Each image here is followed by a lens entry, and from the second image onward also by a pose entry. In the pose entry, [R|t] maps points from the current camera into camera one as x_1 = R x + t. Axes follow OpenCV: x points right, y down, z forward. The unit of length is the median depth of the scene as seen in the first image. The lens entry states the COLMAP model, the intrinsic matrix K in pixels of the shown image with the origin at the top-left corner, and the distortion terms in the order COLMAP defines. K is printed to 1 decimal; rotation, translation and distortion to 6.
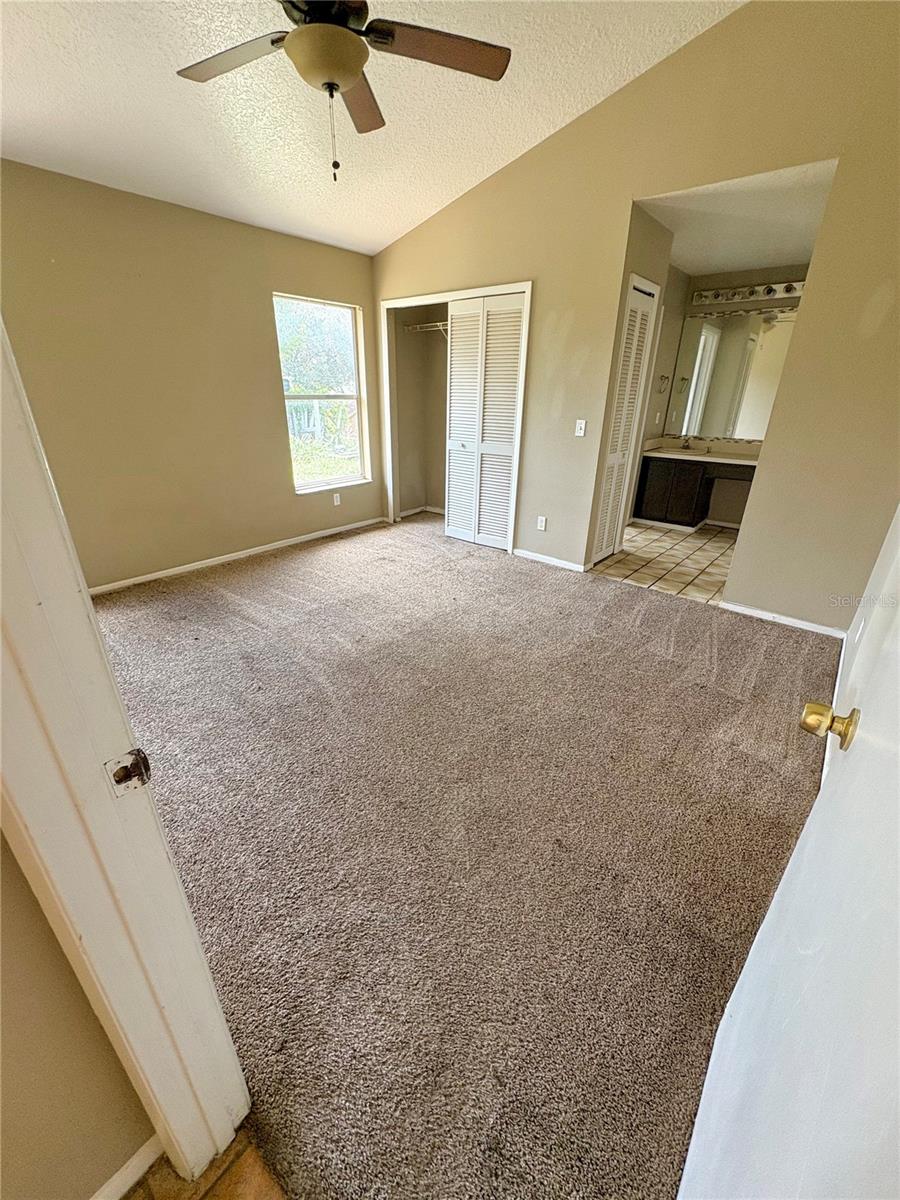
lens RADIAL K [[477.8, 0, 447.5], [0, 477.8, 595.6], [0, 0, 1]] dist [-0.002171, 0.000019]
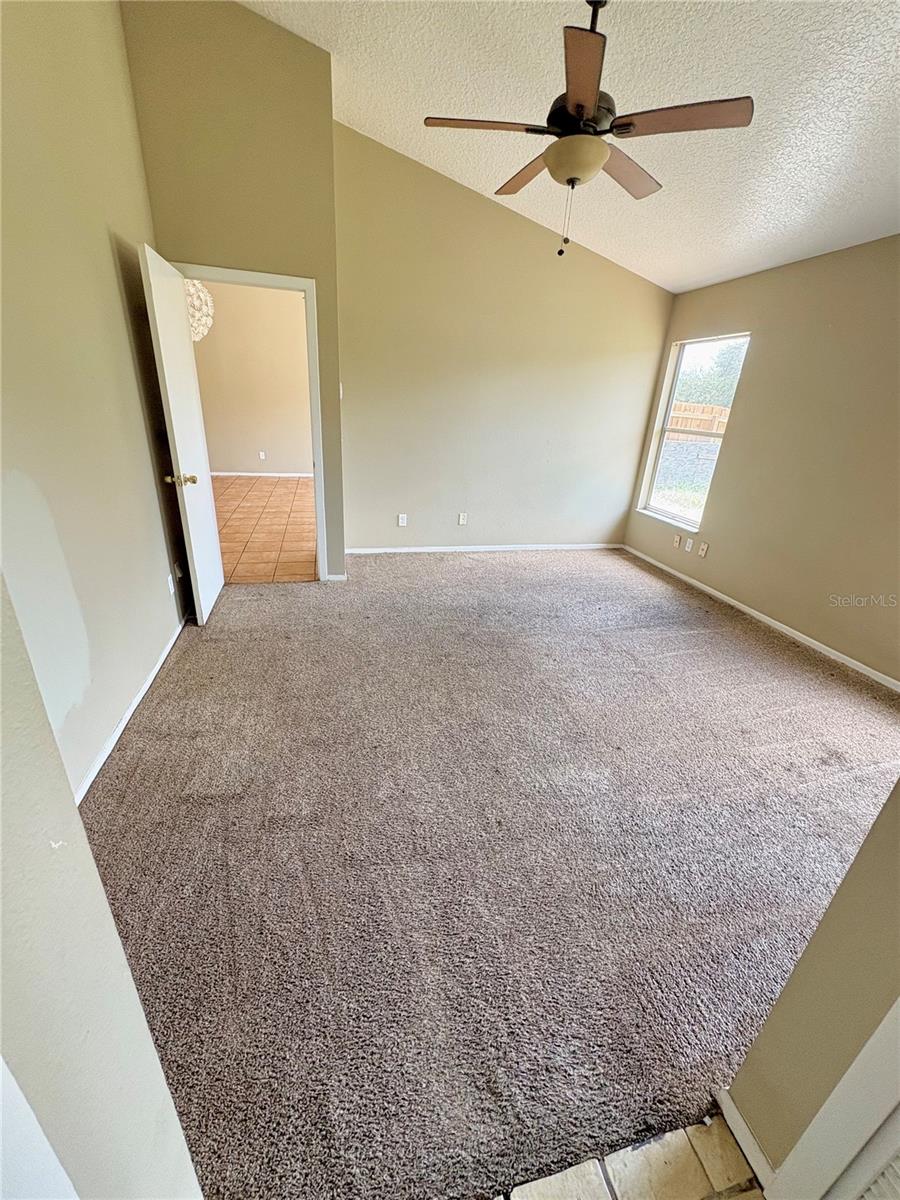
lens RADIAL K [[477.8, 0, 454.0], [0, 477.8, 596.5], [0, 0, 1]] dist [-0.002171, 0.000019]
pose [[-0.577106, 0.265330, -0.772365, 0.502050], [-0.392020, 0.739662, 0.547010, -0.349495], [0.716427, 0.618466, -0.322849, 0.792676]]
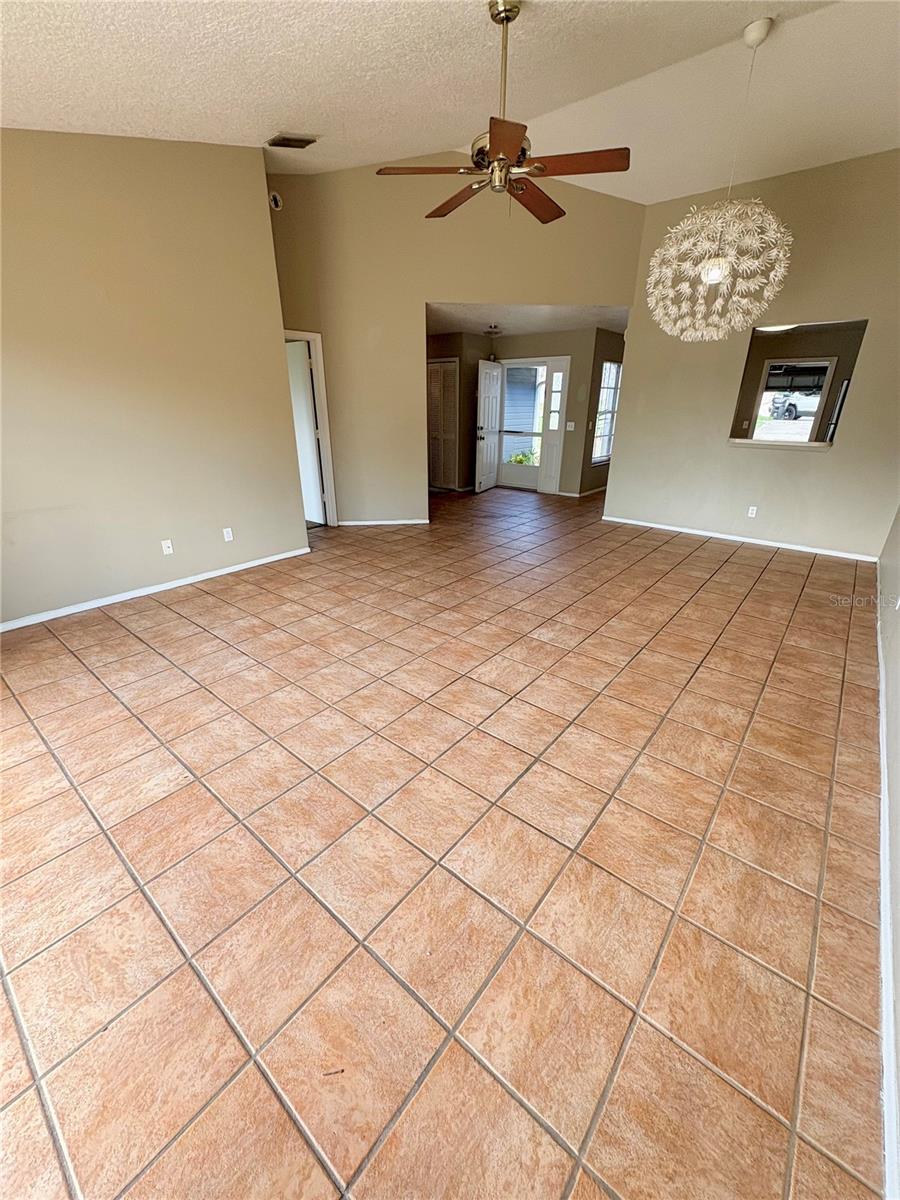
lens RADIAL K [[477.8, 0, 451.0], [0, 477.8, 600.9], [0, 0, 1]] dist [-0.002171, 0.000019]
pose [[-0.012467, -0.397845, 0.917368, -1.448120], [0.402912, 0.837664, 0.368755, 0.128691], [-0.915154, 0.374216, 0.149854, -0.349807]]
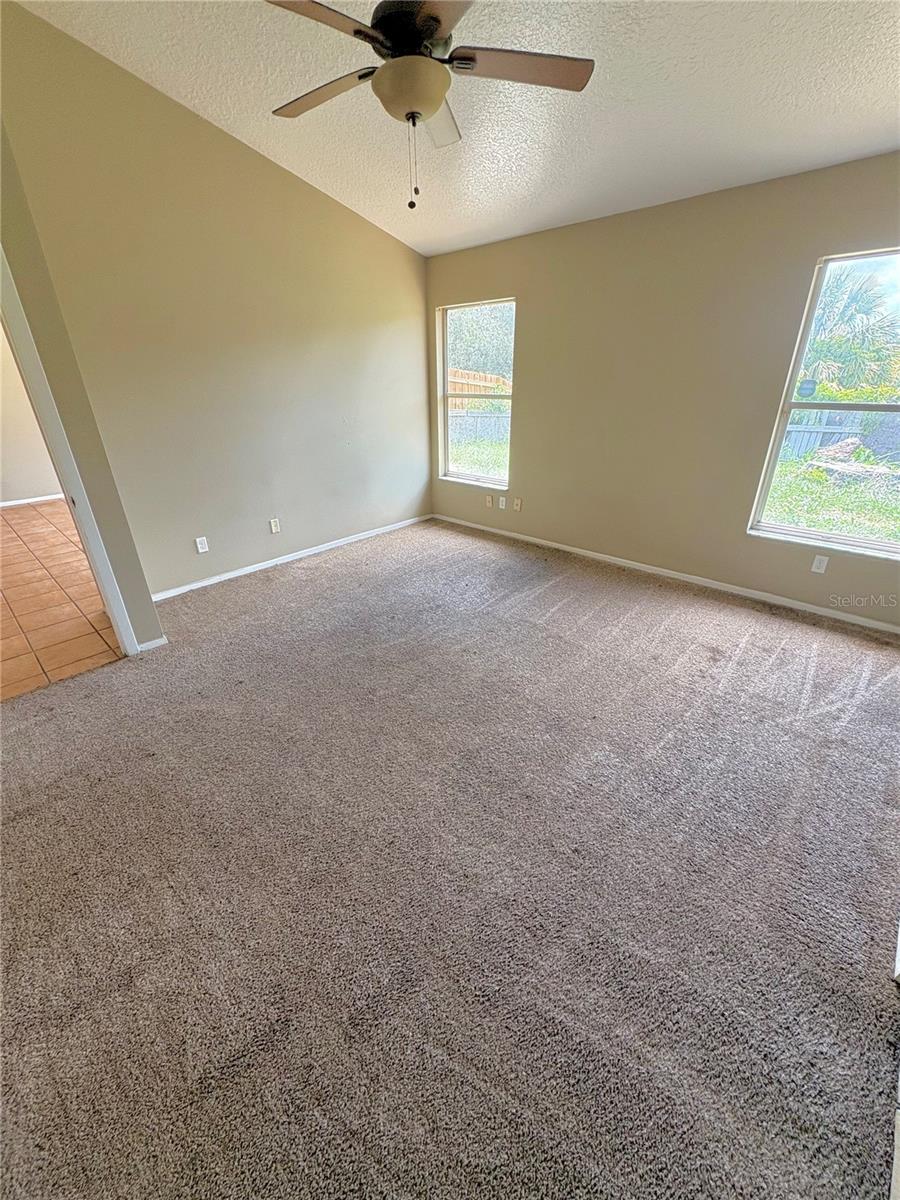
lens RADIAL K [[477.8, 0, 452.8], [0, 477.8, 595.7], [0, 0, 1]] dist [-0.002171, 0.000019]
pose [[-0.043920, 0.409395, -0.911299, 0.481021], [-0.394974, 0.830747, 0.392243, -0.270406], [0.917642, 0.377167, 0.125214, 0.577423]]
